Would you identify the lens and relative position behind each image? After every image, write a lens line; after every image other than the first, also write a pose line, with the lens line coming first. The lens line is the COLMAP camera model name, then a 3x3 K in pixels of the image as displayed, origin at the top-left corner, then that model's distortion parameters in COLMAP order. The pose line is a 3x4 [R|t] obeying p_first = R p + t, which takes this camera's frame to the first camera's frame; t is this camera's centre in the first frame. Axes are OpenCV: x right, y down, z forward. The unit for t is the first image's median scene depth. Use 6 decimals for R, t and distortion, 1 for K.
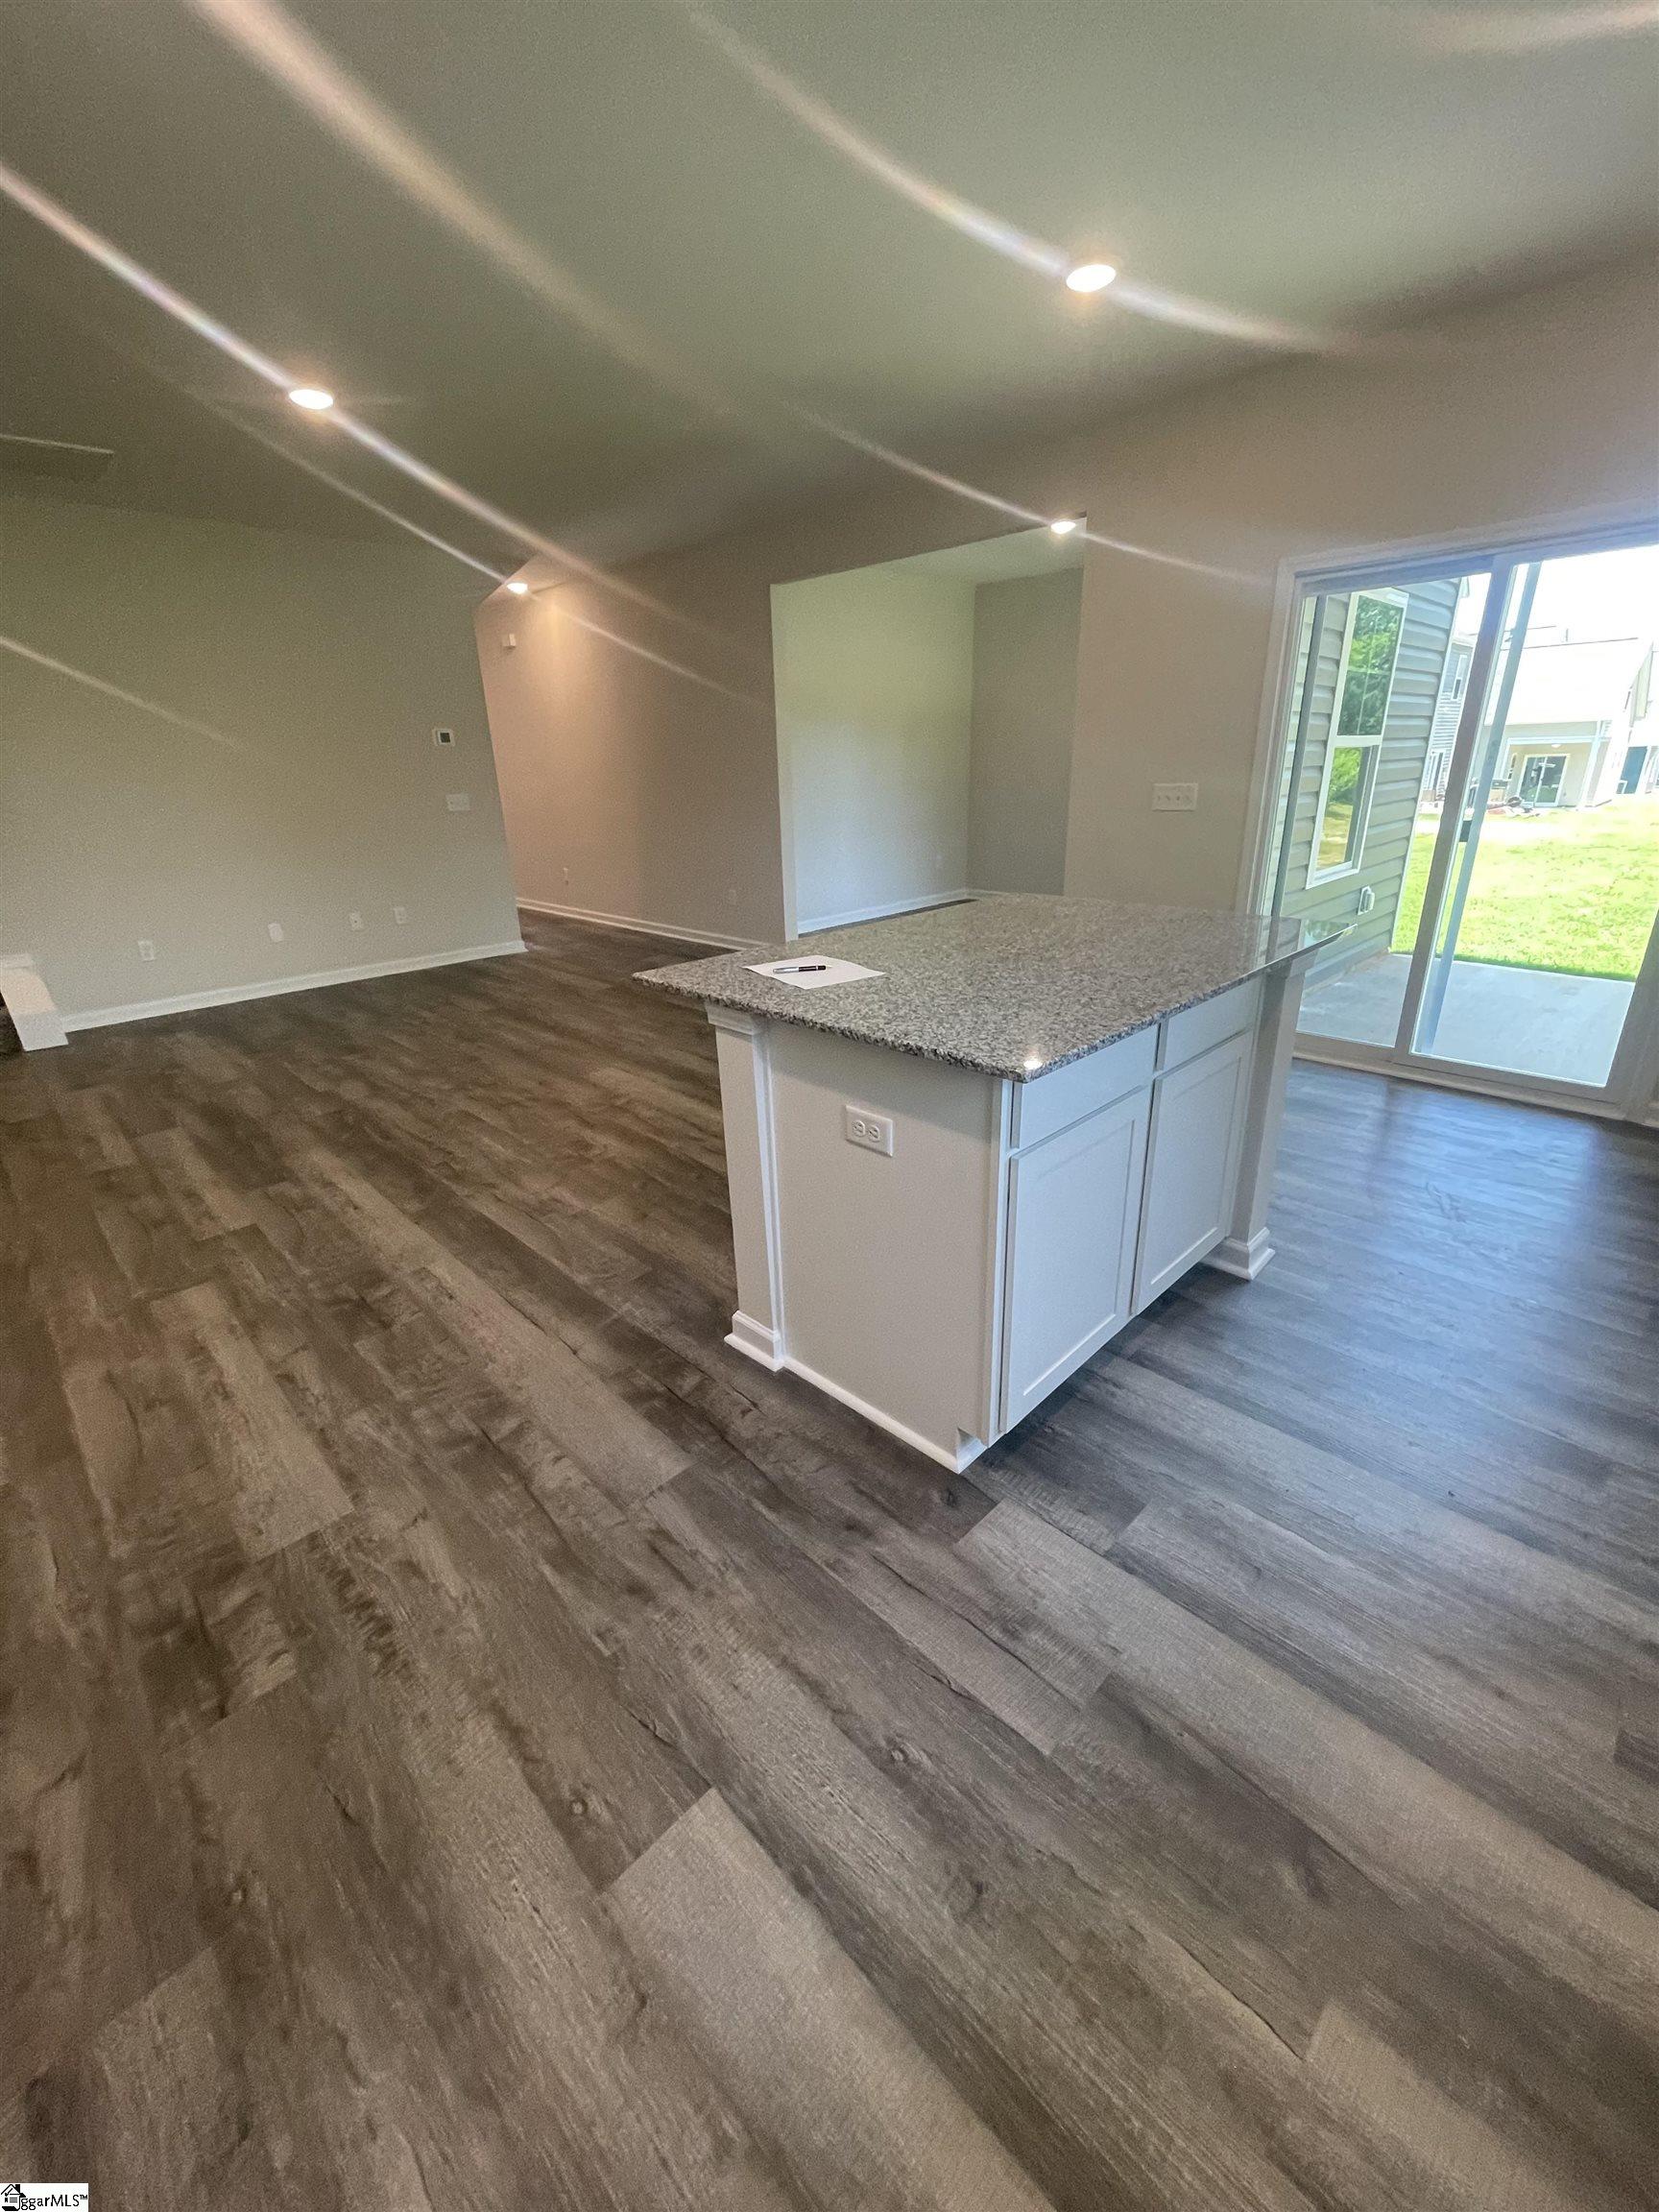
lens RADIAL K [[898.3, 0, 835.6], [0, 898.3, 1093.6], [0, 0, 1]] dist [0.001647, 0.003235]
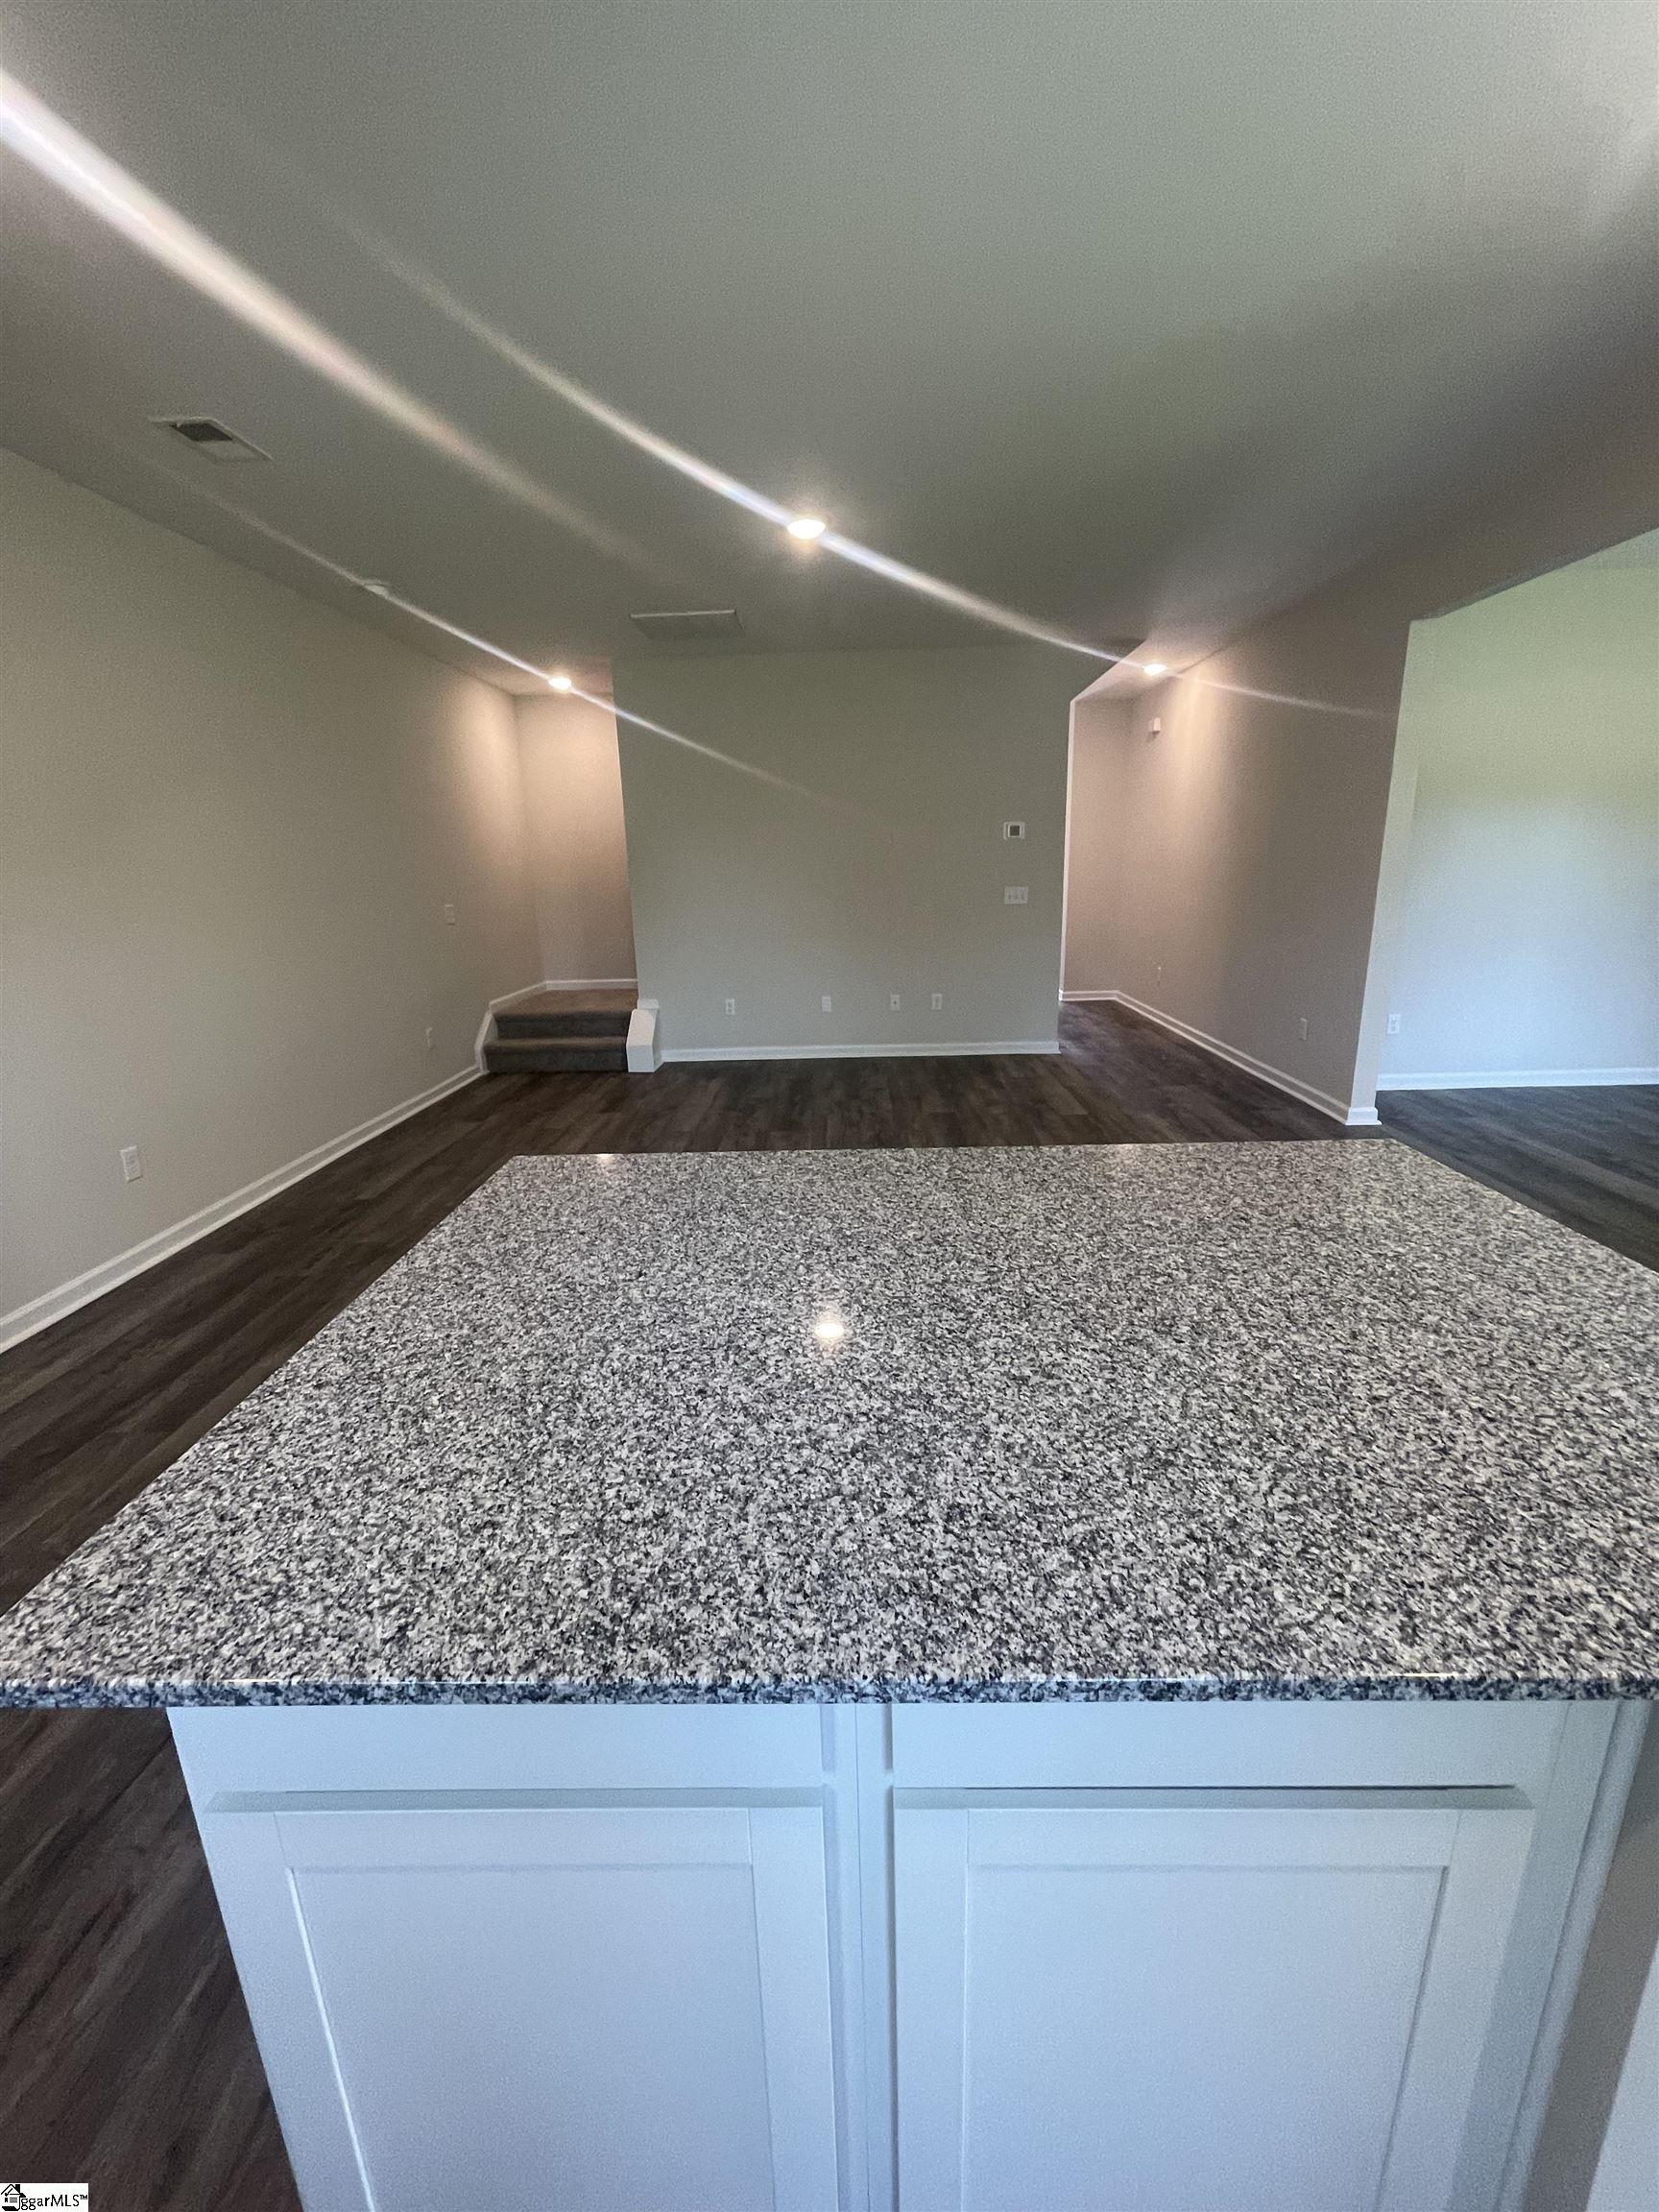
lens RADIAL K [[898.3, 0, 835.6], [0, 898.3, 1093.6], [0, 0, 1]] dist [0.001647, 0.003235]
pose [[0.688698, 0.192662, -0.698982, 0.233003], [-0.247397, 0.968636, 0.023230, -0.127185], [0.681535, 0.156928, 0.714761, 0.289721]]
